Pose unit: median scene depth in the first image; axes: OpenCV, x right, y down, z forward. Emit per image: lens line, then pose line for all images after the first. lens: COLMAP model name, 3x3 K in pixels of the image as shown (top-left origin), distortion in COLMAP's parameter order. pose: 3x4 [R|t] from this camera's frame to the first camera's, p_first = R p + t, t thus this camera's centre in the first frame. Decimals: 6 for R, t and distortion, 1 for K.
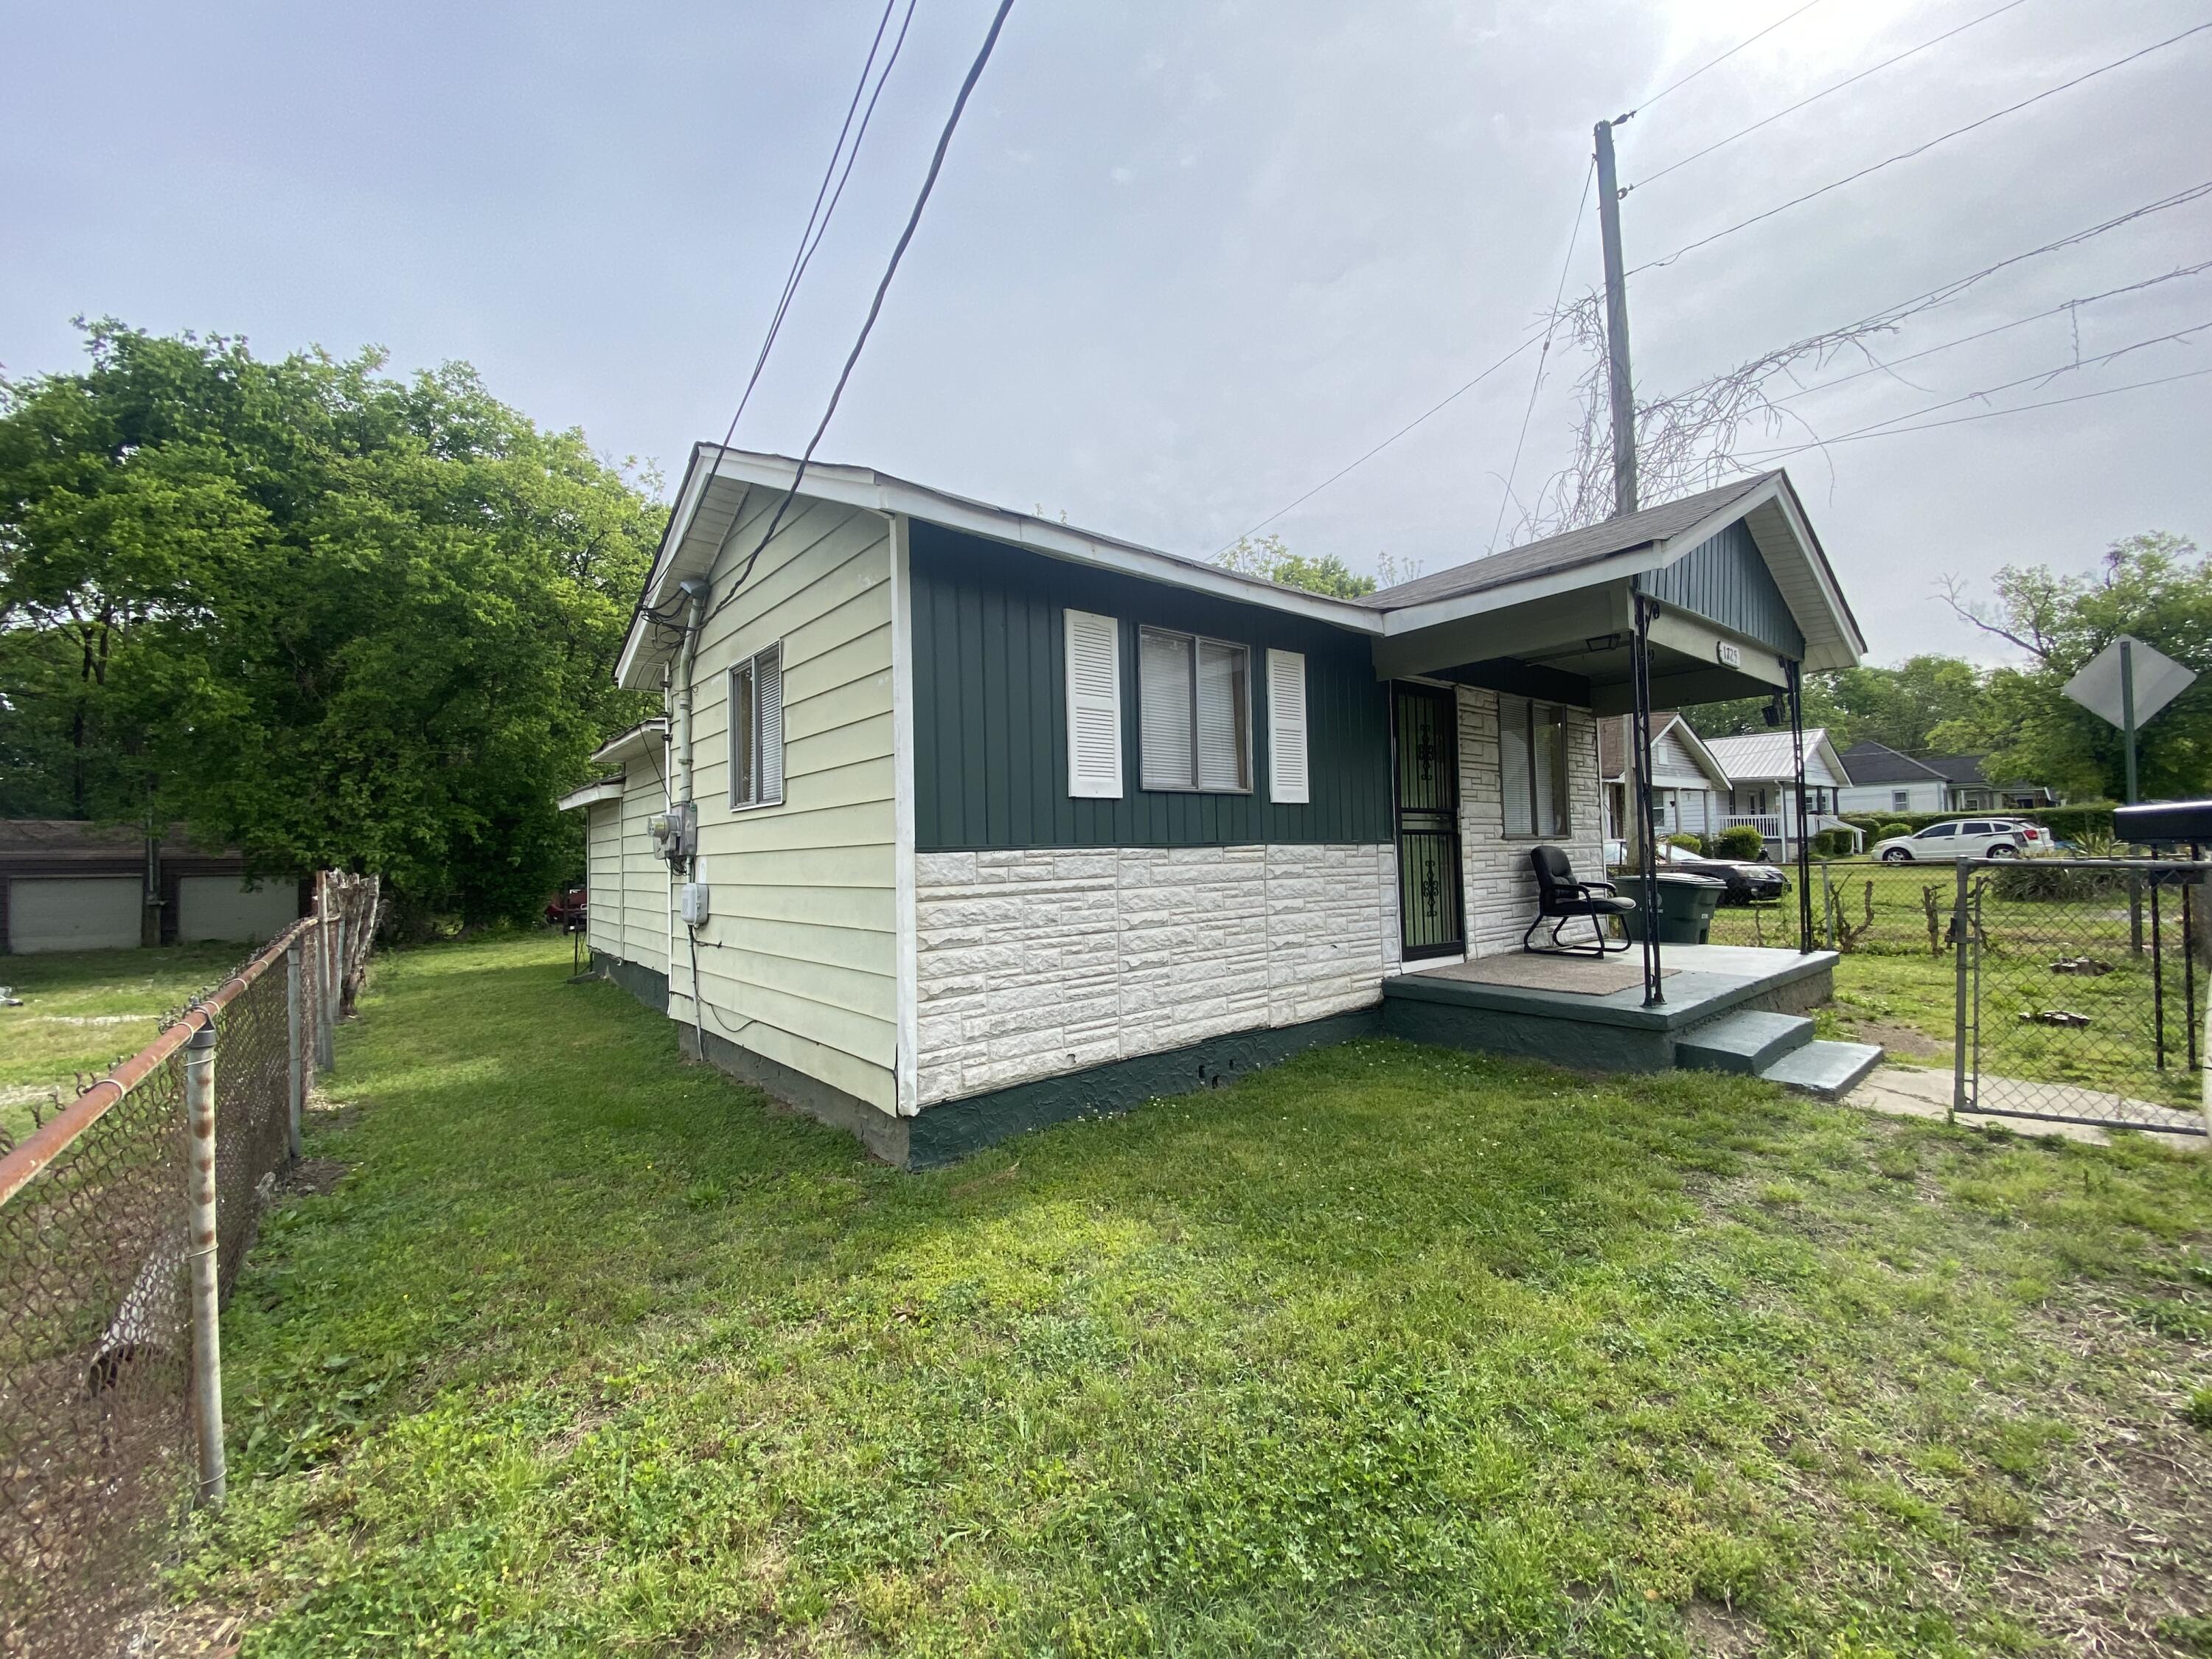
lens RADIAL K [[869.5, 0, 1106.0], [0, 869.5, 829.5], [0, 0, 1]] dist [0.087109, -0.049951]
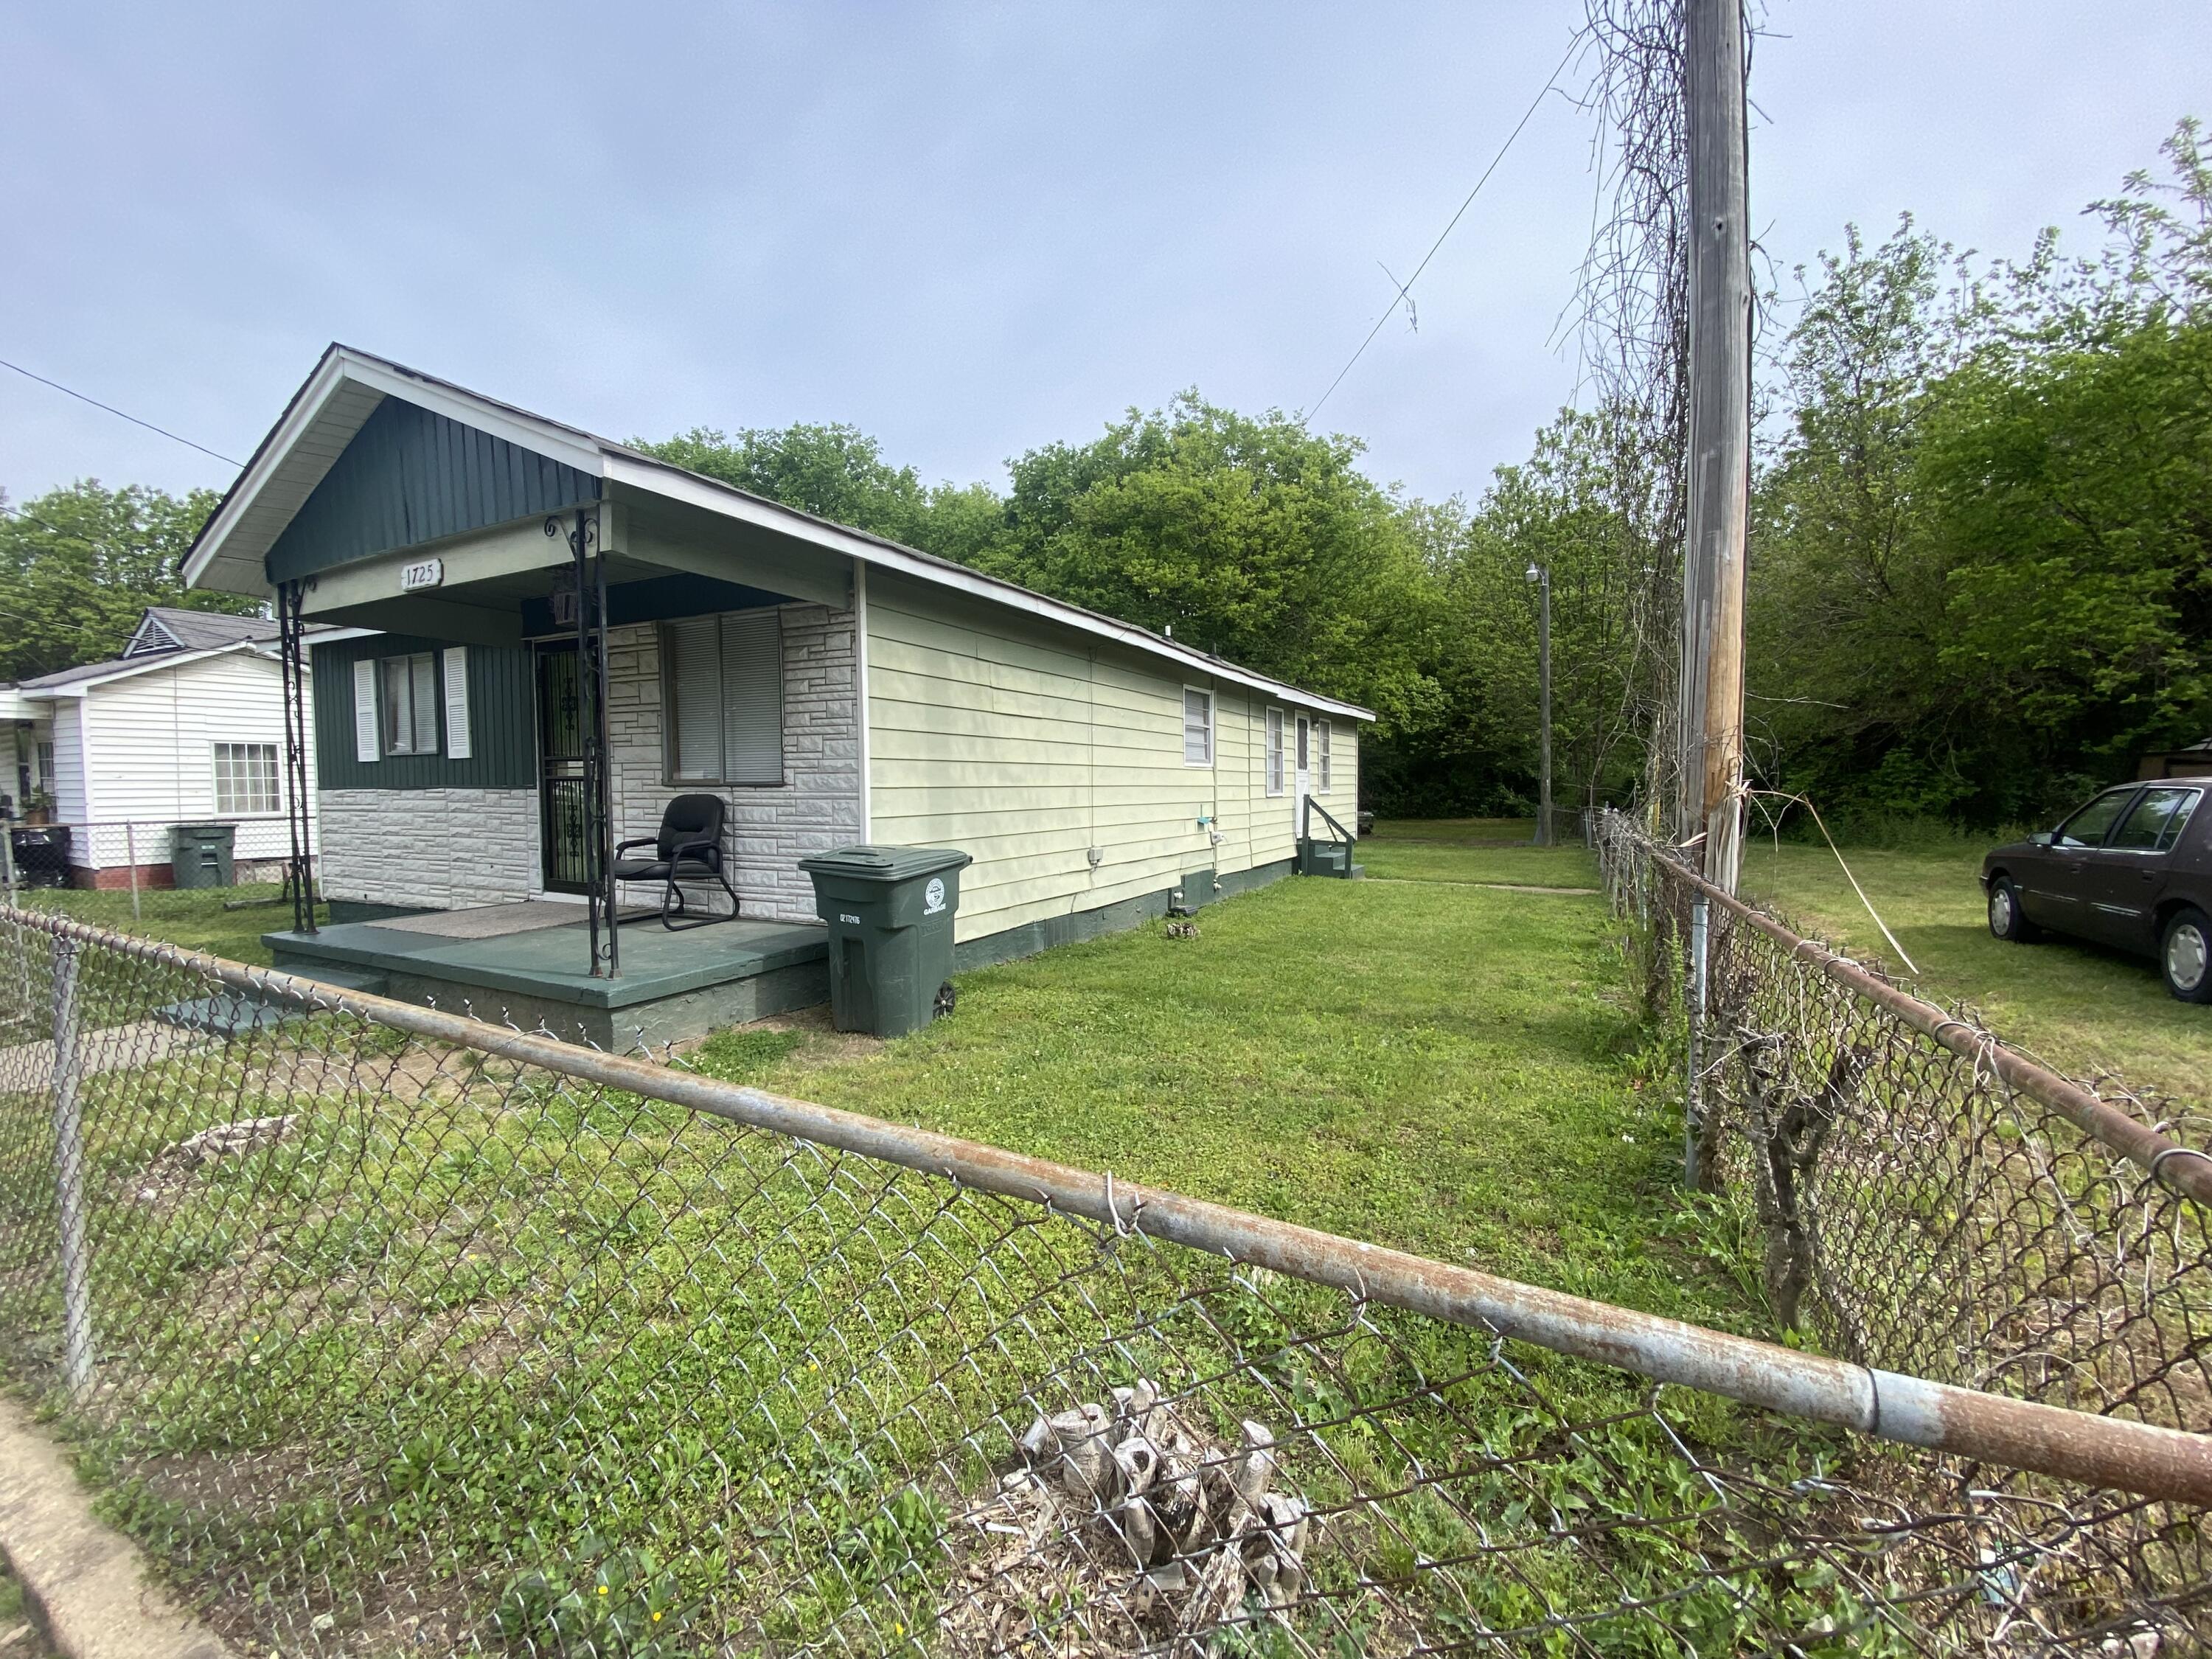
lens RADIAL K [[912.4, 0, 1101.2], [0, 912.4, 848.2], [0, 0, 1]] dist [0.010482, -0.016201]
pose [[0.391423, 0.086305, -0.916155, 2.192982], [0.021125, 0.994487, 0.102710, -0.018342], [0.919968, -0.059556, 0.387442, 1.535841]]
